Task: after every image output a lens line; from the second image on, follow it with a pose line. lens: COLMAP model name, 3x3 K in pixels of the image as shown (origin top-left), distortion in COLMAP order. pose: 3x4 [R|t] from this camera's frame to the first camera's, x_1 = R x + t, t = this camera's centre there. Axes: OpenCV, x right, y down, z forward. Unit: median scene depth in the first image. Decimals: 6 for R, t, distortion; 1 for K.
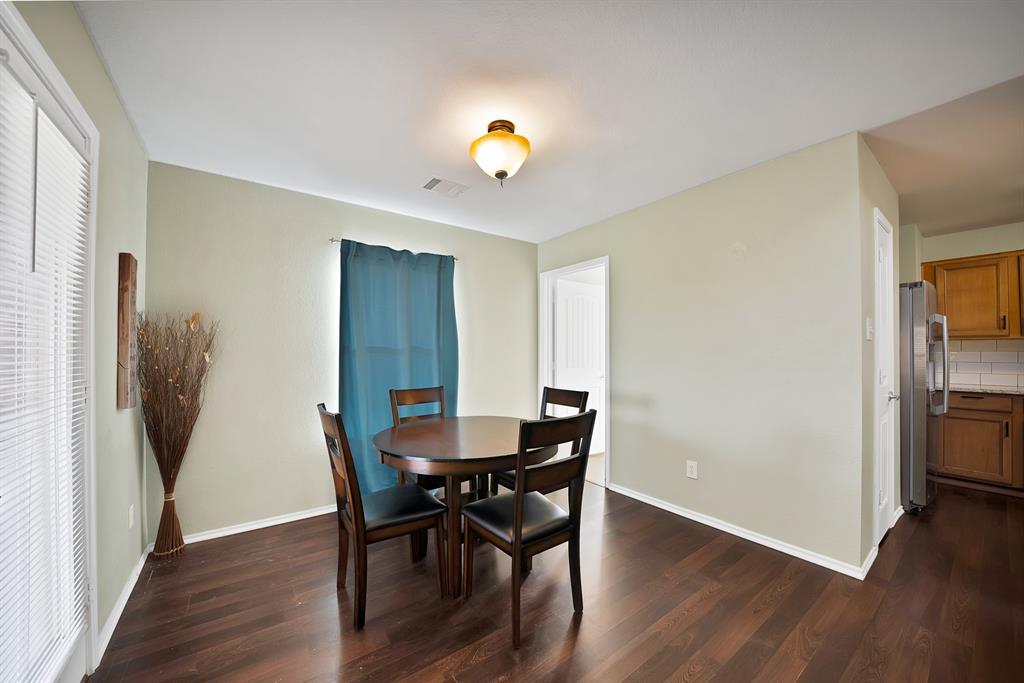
lens RADIAL K [[365.3, 0, 514.4], [0, 365.3, 350.2], [0, 0, 1]] dist [-0.018483, -0.000147]
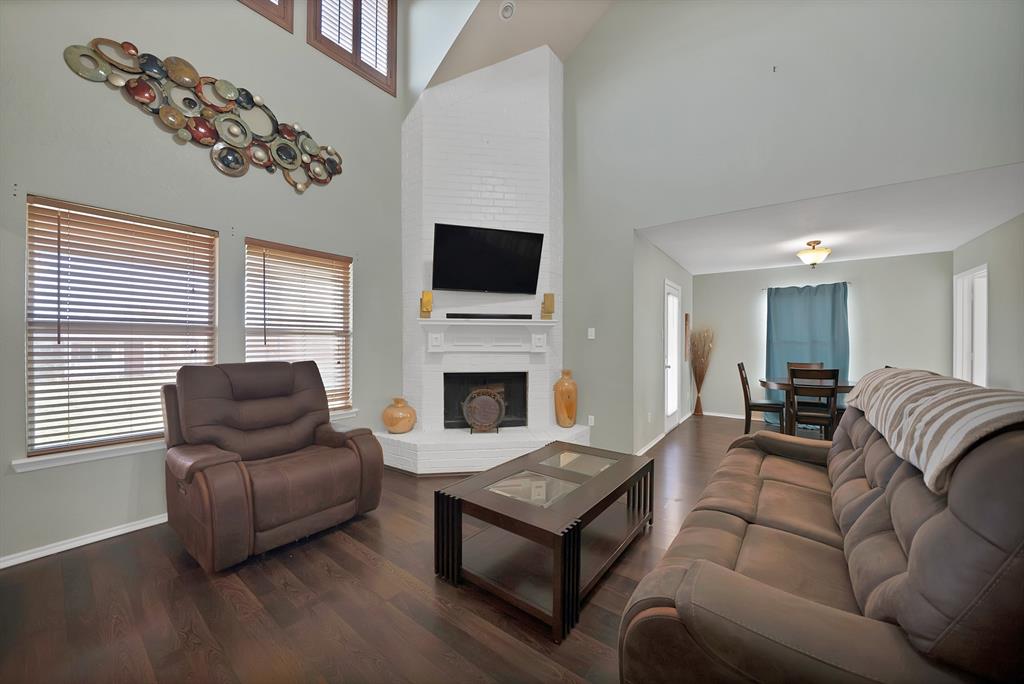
lens RADIAL K [[365.3, 0, 512.0], [0, 365.3, 346.8], [0, 0, 1]] dist [-0.018483, -0.000147]
pose [[0.294651, 0.007011, -0.955579, 1.054107], [0.003420, 0.999959, 0.008391, 0.002209], [0.955599, -0.005741, 0.294615, -0.983171]]
